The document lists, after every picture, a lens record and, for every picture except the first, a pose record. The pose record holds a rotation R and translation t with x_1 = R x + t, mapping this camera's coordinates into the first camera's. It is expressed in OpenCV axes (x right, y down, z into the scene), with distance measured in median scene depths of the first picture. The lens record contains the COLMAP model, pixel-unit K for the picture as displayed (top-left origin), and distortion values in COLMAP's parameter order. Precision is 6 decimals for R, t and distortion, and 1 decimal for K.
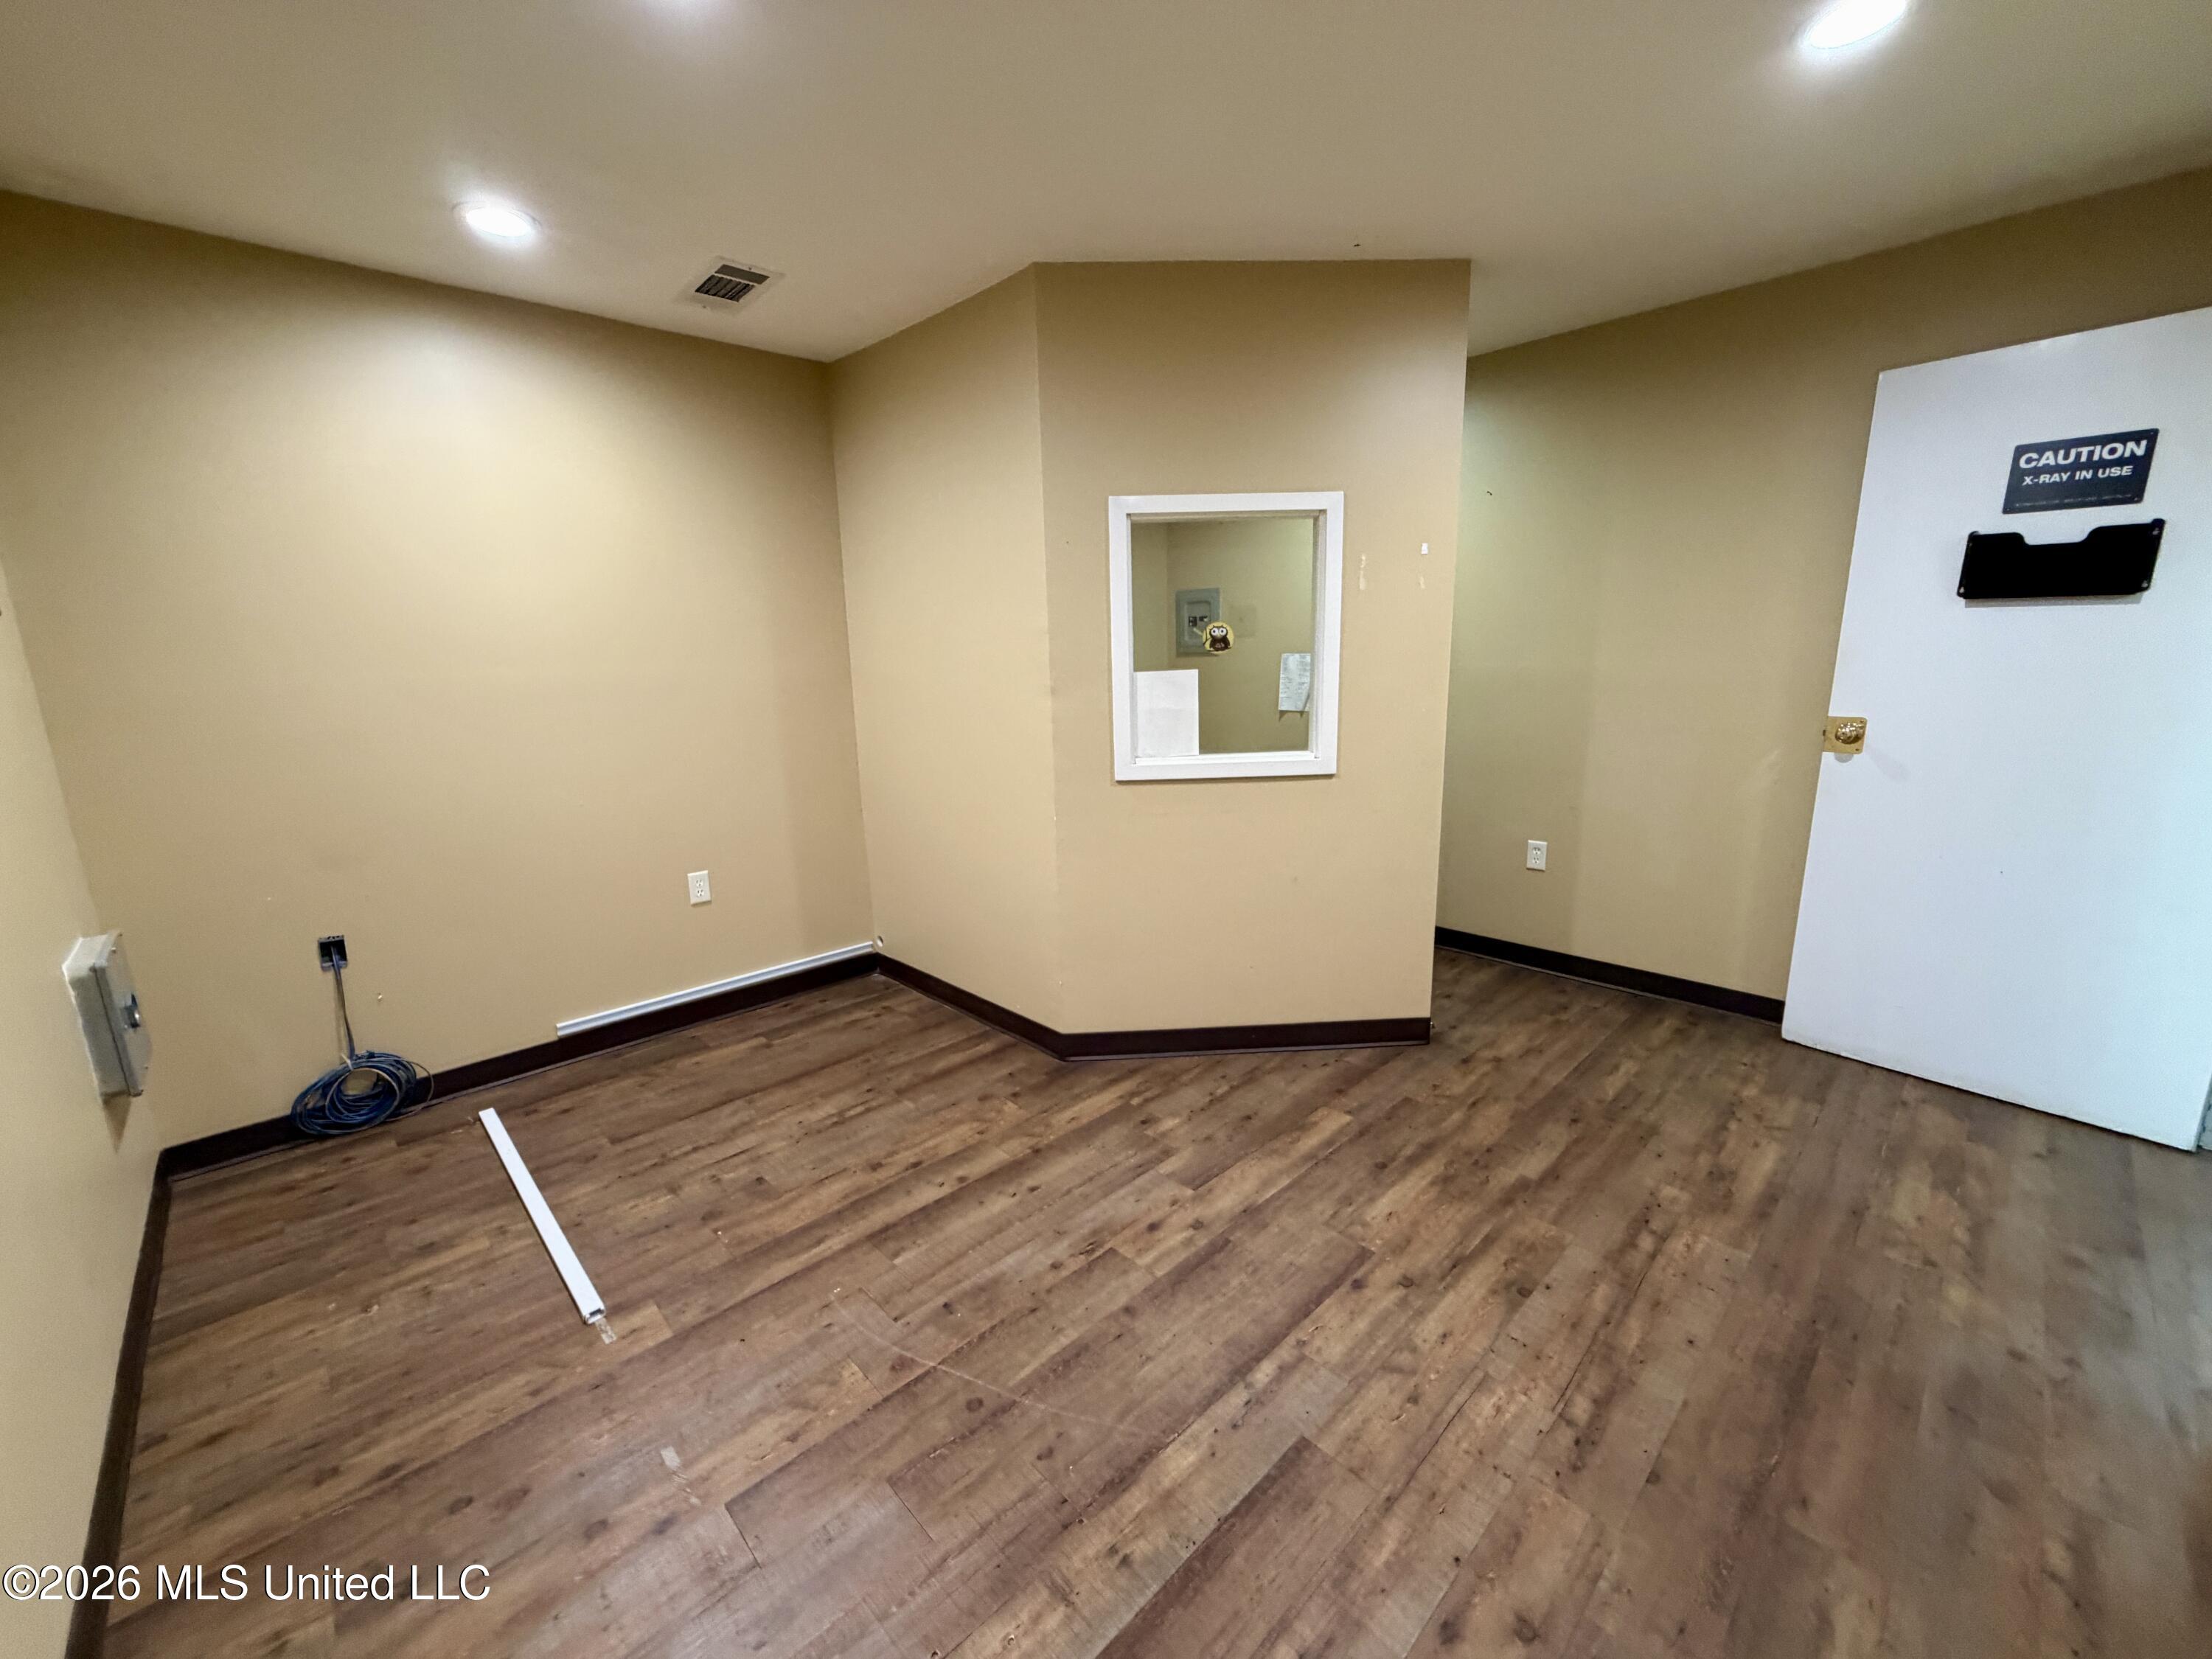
lens RADIAL K [[882.4, 0, 1106.6], [0, 882.4, 822.0], [0, 0, 1]] dist [0.000056, 0.000092]
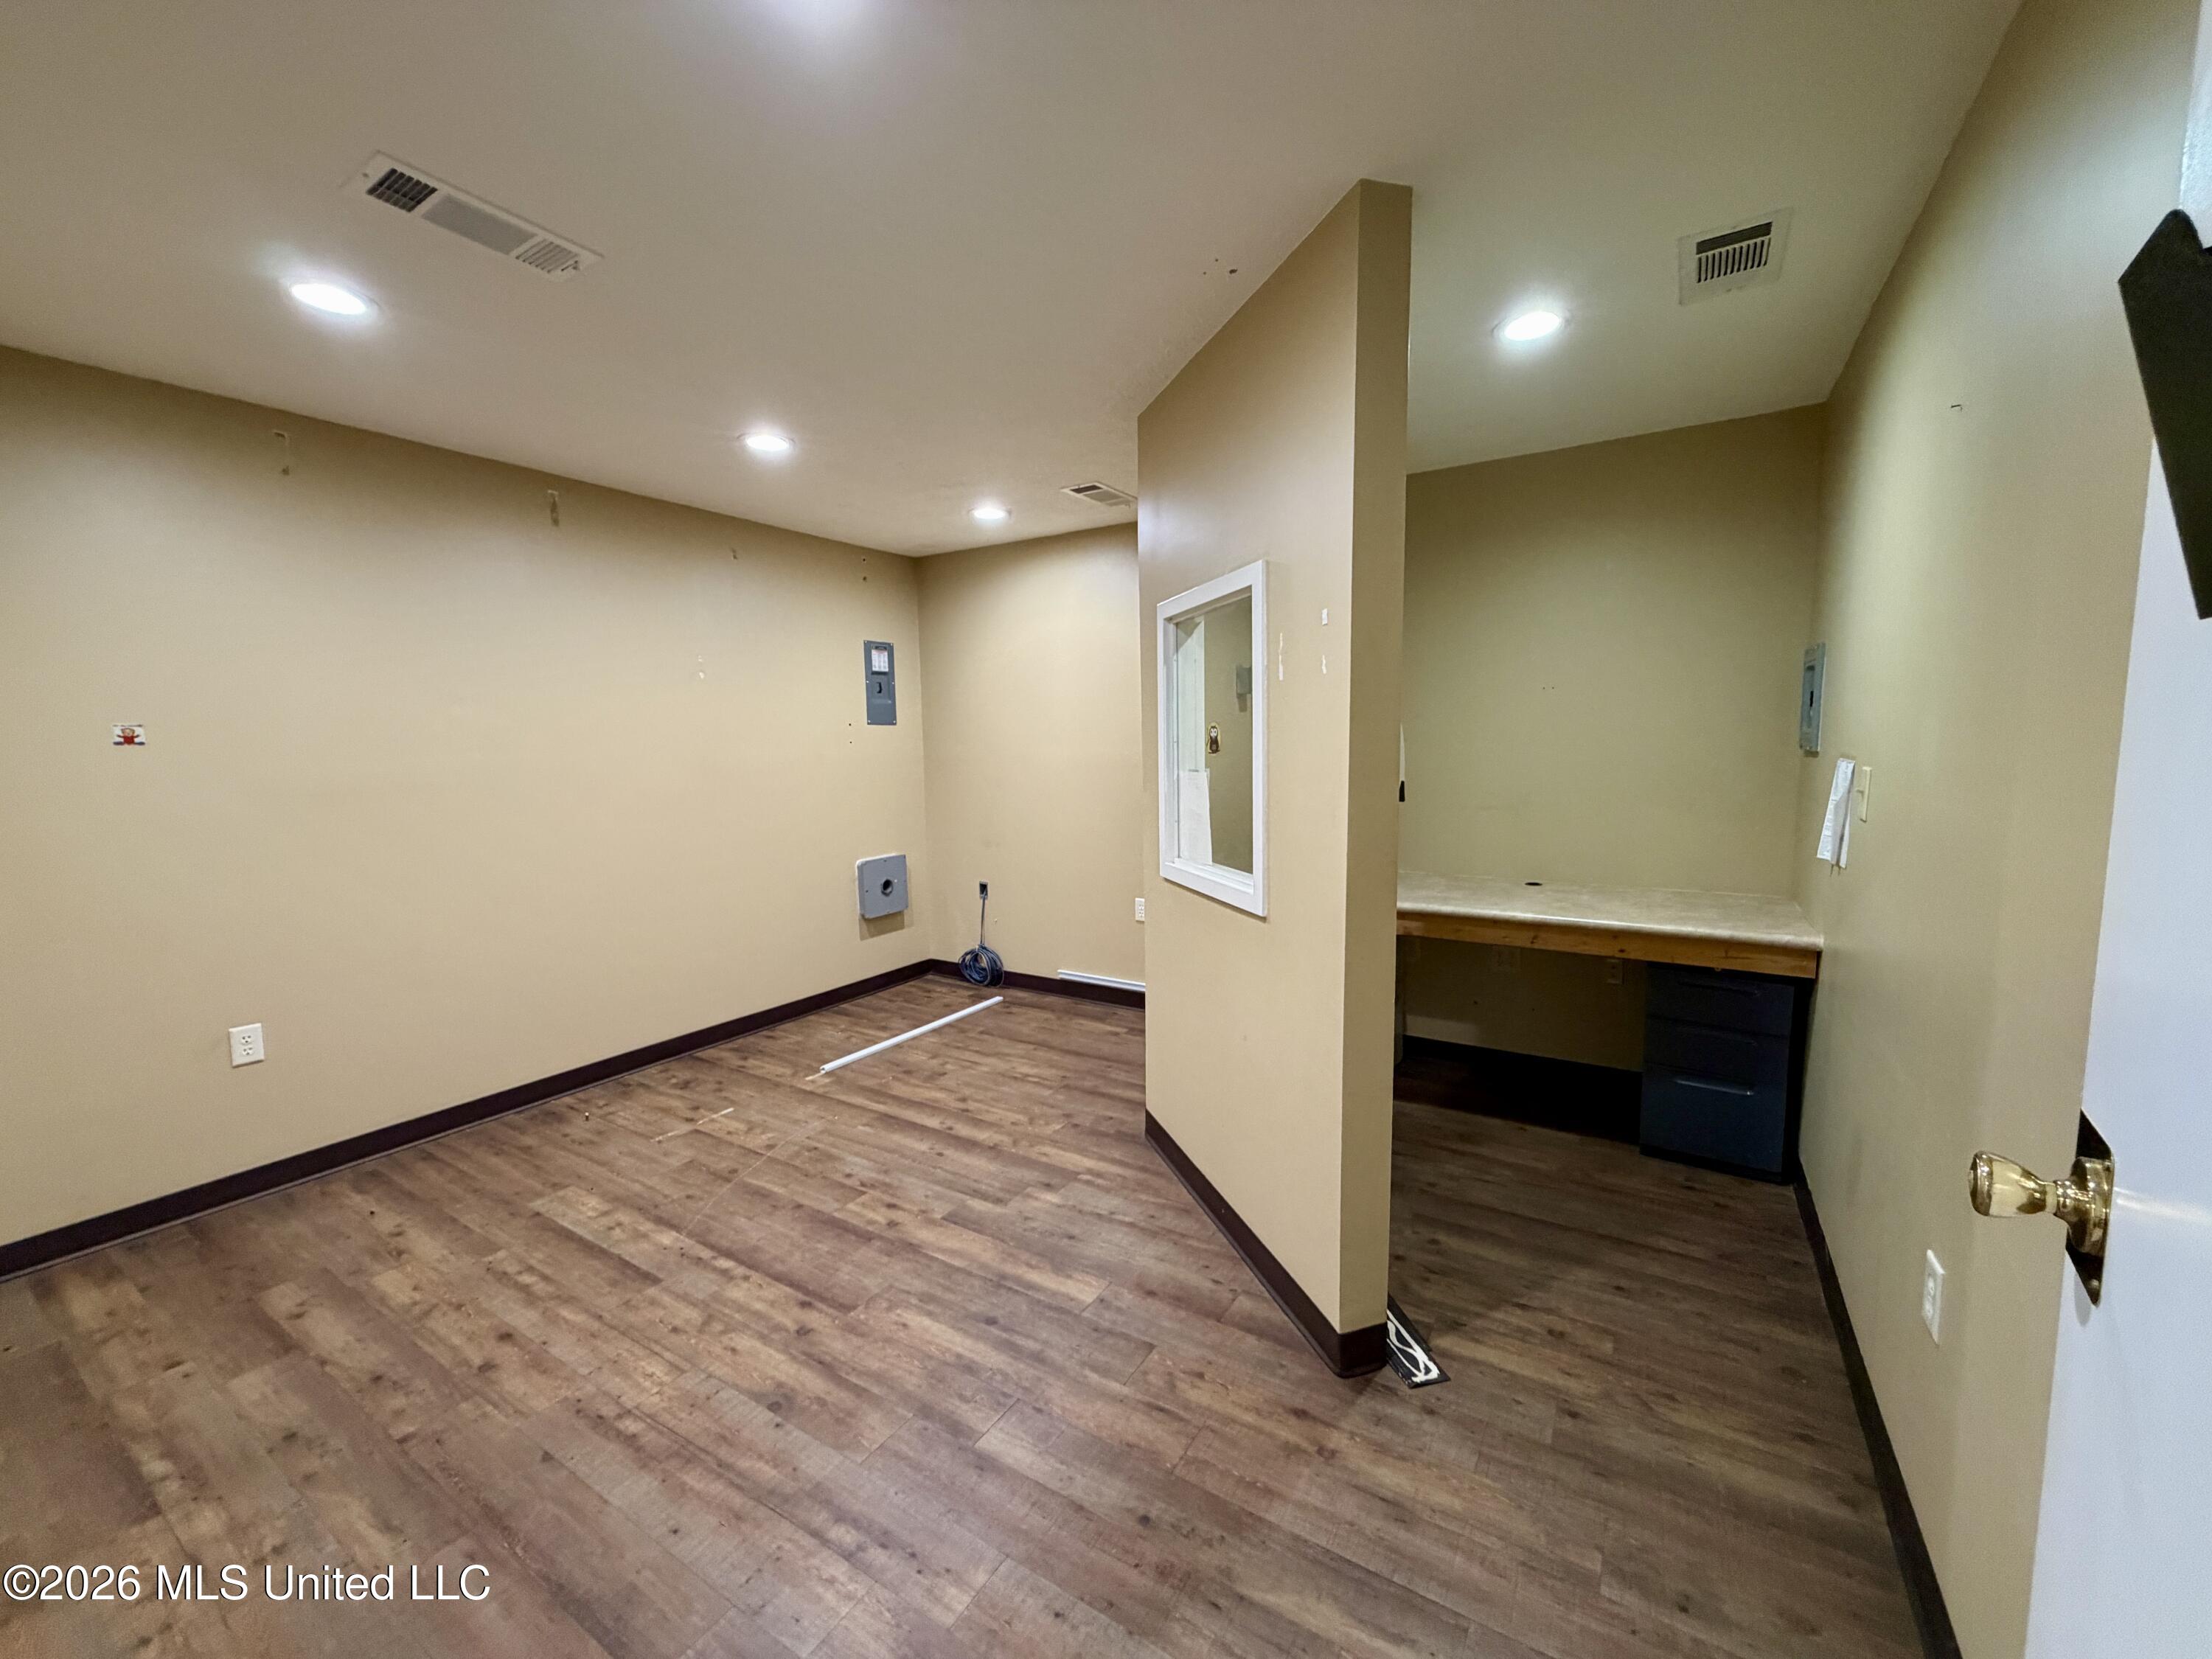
lens RADIAL K [[882.4, 0, 1106.4], [0, 882.4, 841.2], [0, 0, 1]] dist [0.000056, 0.000092]
pose [[0.242962, 0.131536, -0.961076, 1.240946], [-0.180589, 0.979577, 0.088415, -0.213377], [0.953078, 0.152079, 0.261753, 0.862561]]
